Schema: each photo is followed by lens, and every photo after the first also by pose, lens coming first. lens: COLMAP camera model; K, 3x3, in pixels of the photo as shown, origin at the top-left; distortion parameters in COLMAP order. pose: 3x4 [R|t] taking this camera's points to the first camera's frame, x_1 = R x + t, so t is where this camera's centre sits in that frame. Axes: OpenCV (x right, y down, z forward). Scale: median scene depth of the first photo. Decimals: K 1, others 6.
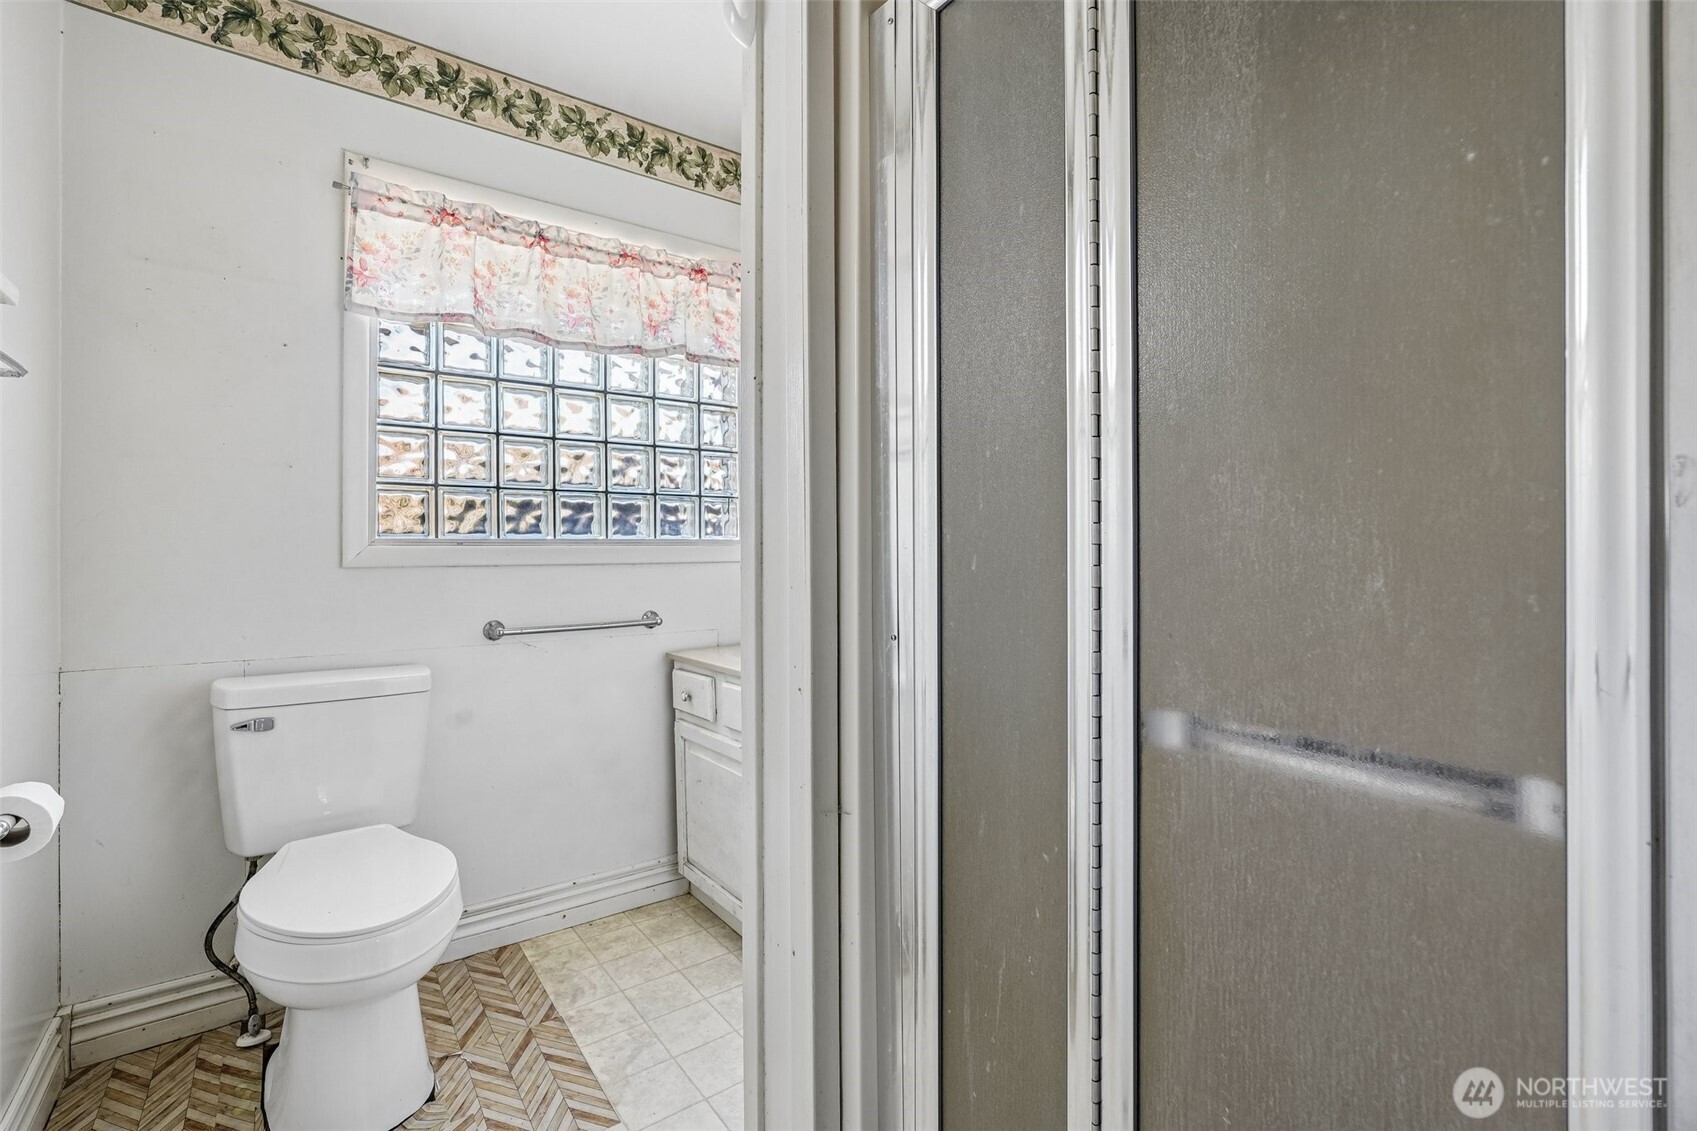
lens RADIAL K [[749.8, 0, 854.5], [0, 749.8, 560.3], [0, 0, 1]] dist [-0.011995, 0.008105]
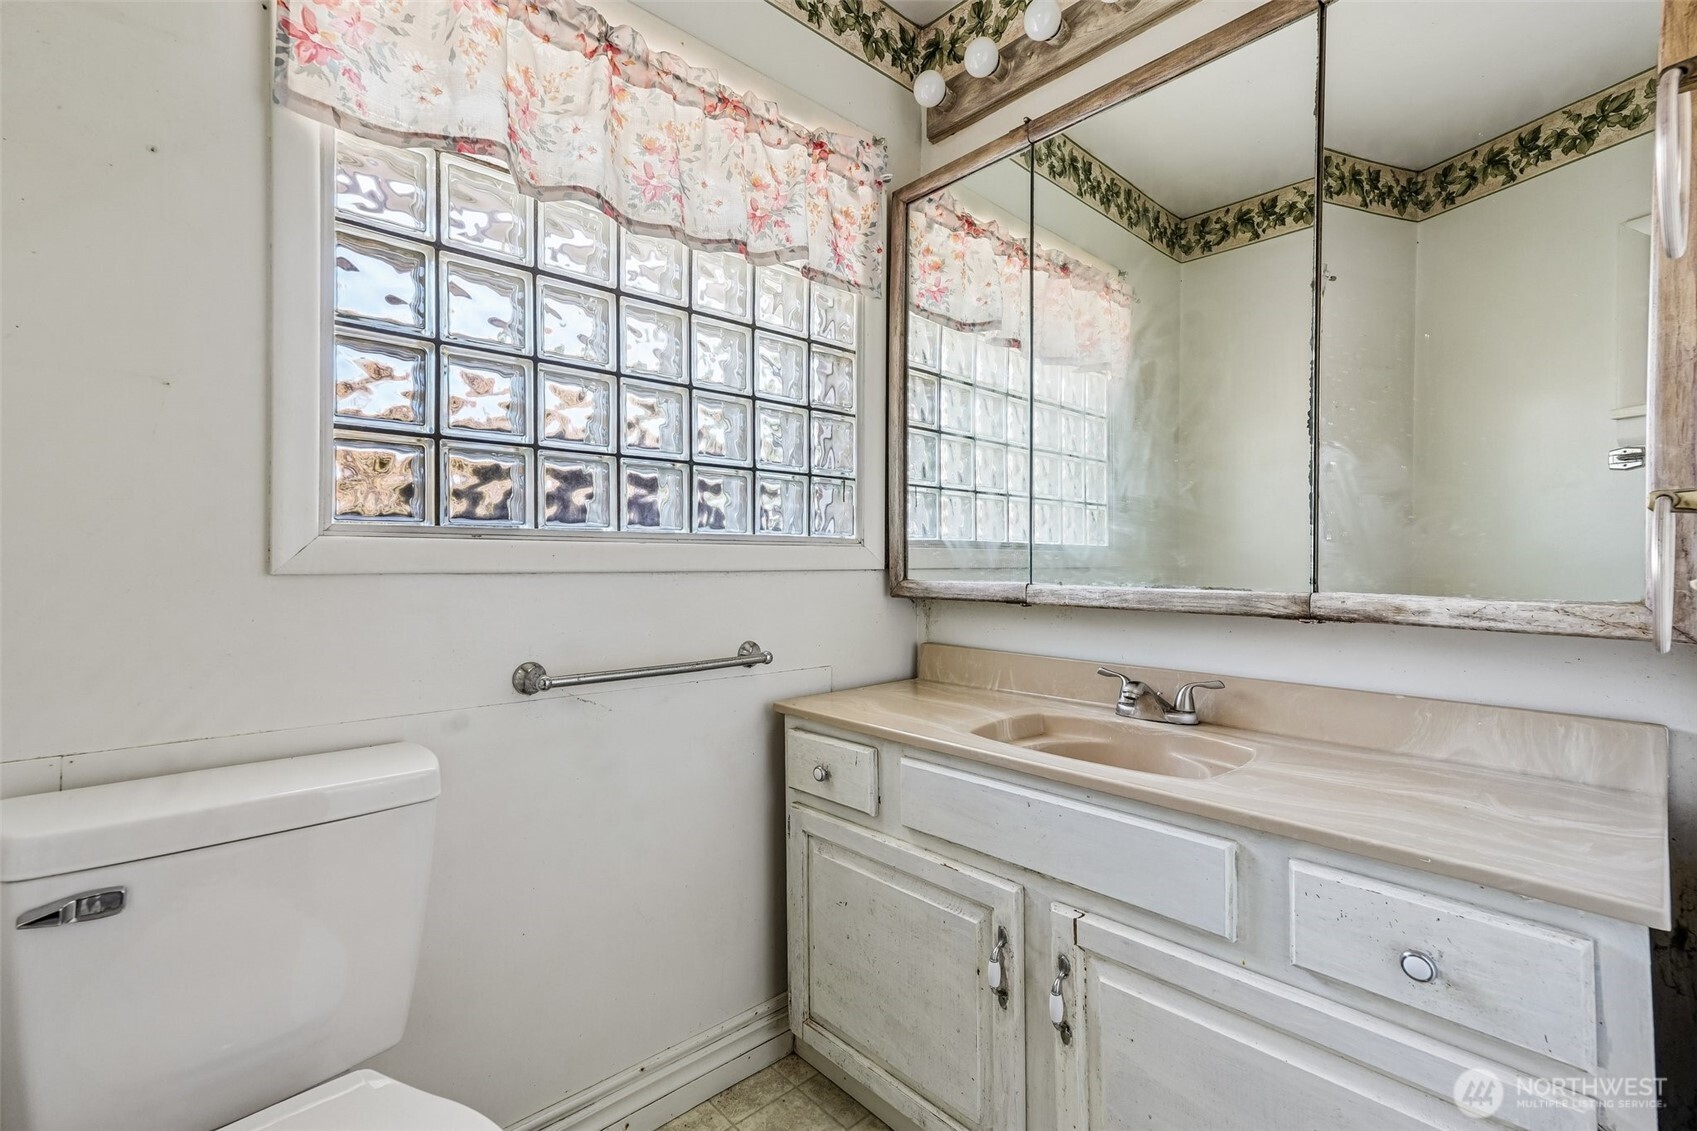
lens RADIAL K [[752.1, 0, 851.5], [0, 752.1, 571.1], [0, 0, 1]] dist [0.010240, 0.006991]
pose [[0.994470, 0.010379, 0.104508, -0.272552], [-0.010921, 0.999930, 0.004616, -0.000160], [-0.104453, -0.005732, 0.994513, 0.342205]]
